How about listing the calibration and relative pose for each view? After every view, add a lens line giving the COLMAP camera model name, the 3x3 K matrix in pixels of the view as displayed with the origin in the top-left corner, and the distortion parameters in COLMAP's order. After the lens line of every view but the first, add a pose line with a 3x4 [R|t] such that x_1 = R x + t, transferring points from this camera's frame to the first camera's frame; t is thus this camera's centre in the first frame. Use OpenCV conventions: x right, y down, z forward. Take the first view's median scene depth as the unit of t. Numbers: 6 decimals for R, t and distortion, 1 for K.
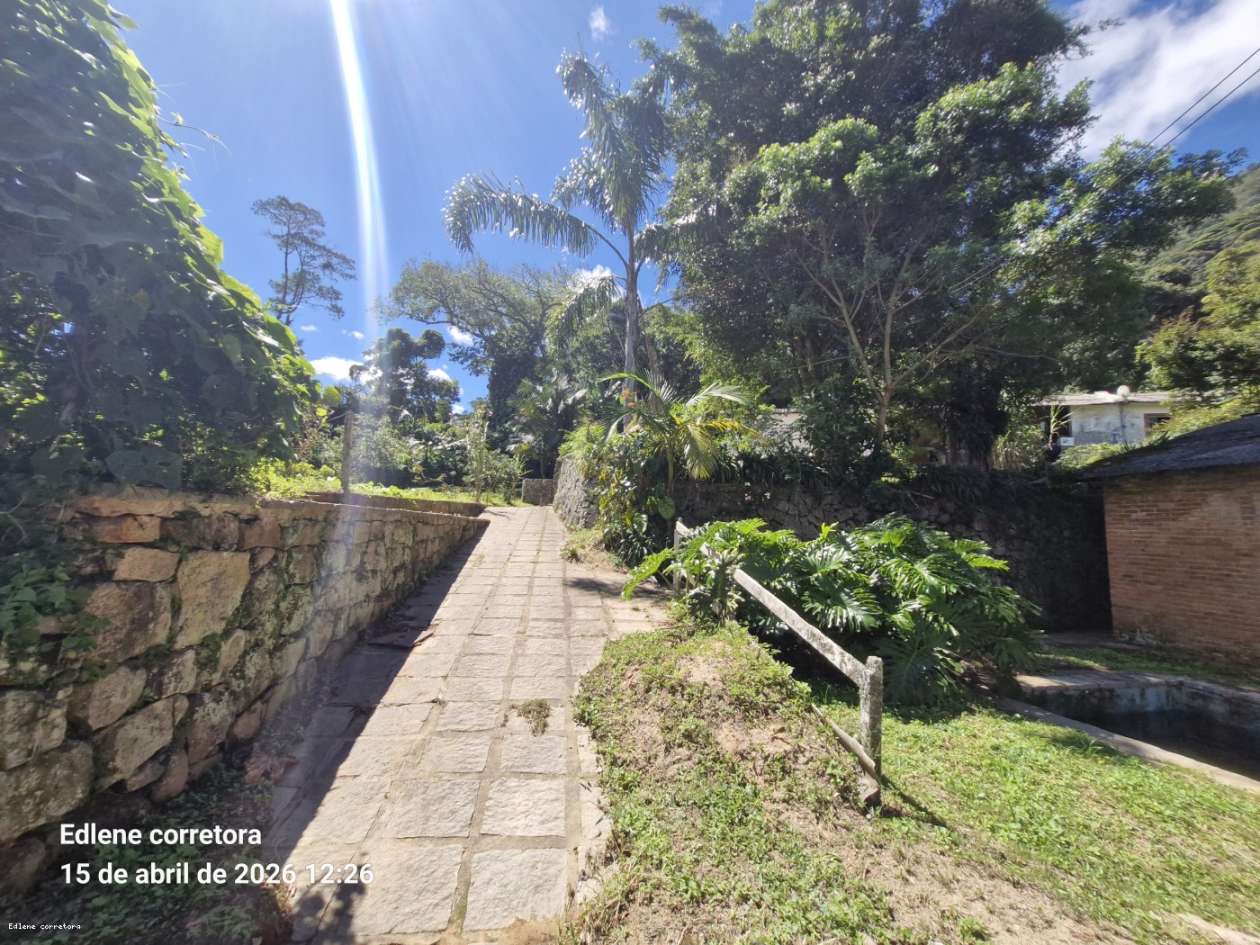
lens RADIAL K [[493.3, 0, 625.1], [0, 493.3, 467.9], [0, 0, 1]] dist [-0.000098, -0.000286]
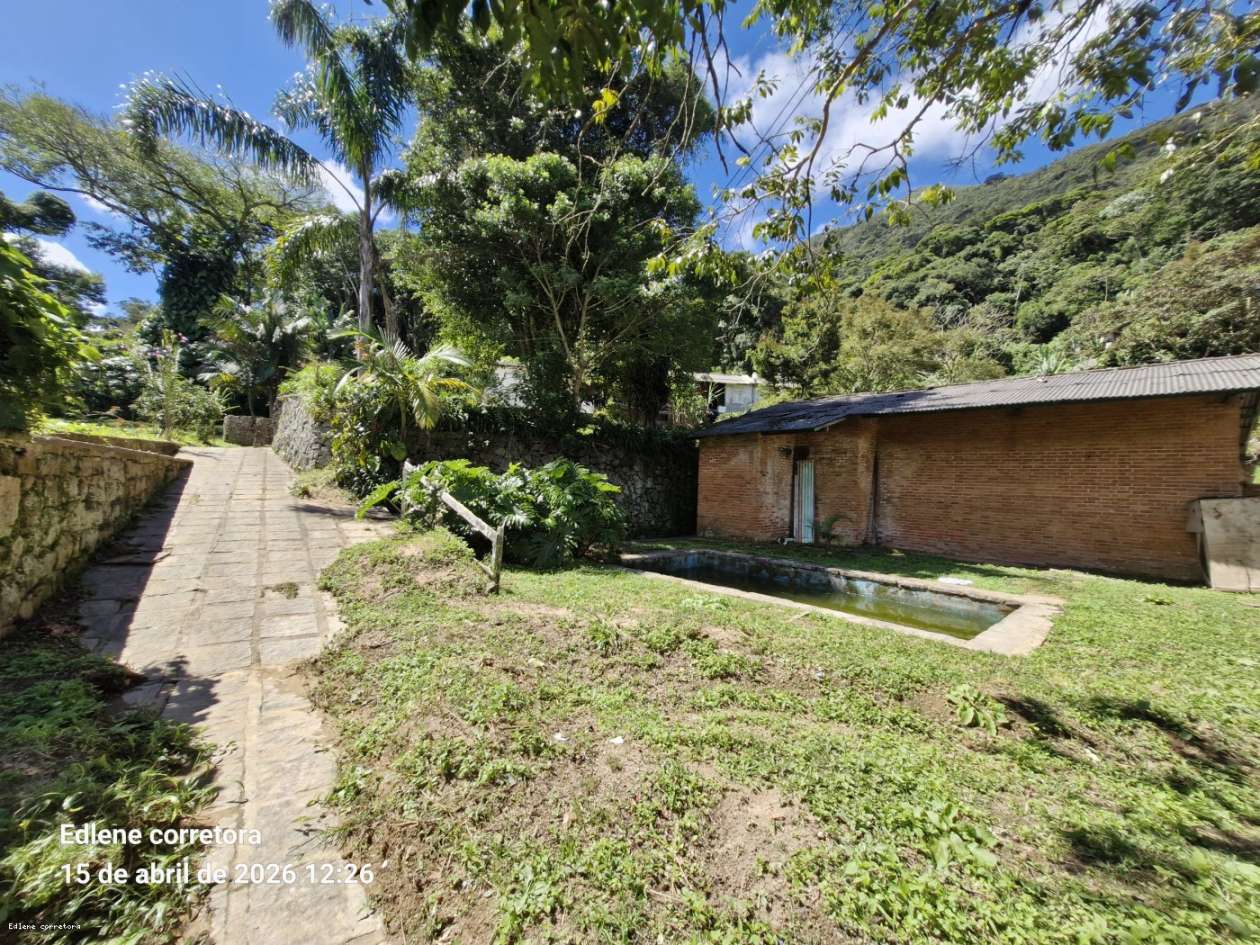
lens RADIAL K [[493.3, 0, 625.1], [0, 493.3, 467.9], [0, 0, 1]] dist [-0.000098, -0.000286]
pose [[0.880378, 0.003299, 0.474262, 0.001696], [-0.055089, 0.993918, 0.095348, -0.021108], [-0.471063, -0.110069, 0.875205, -0.295203]]
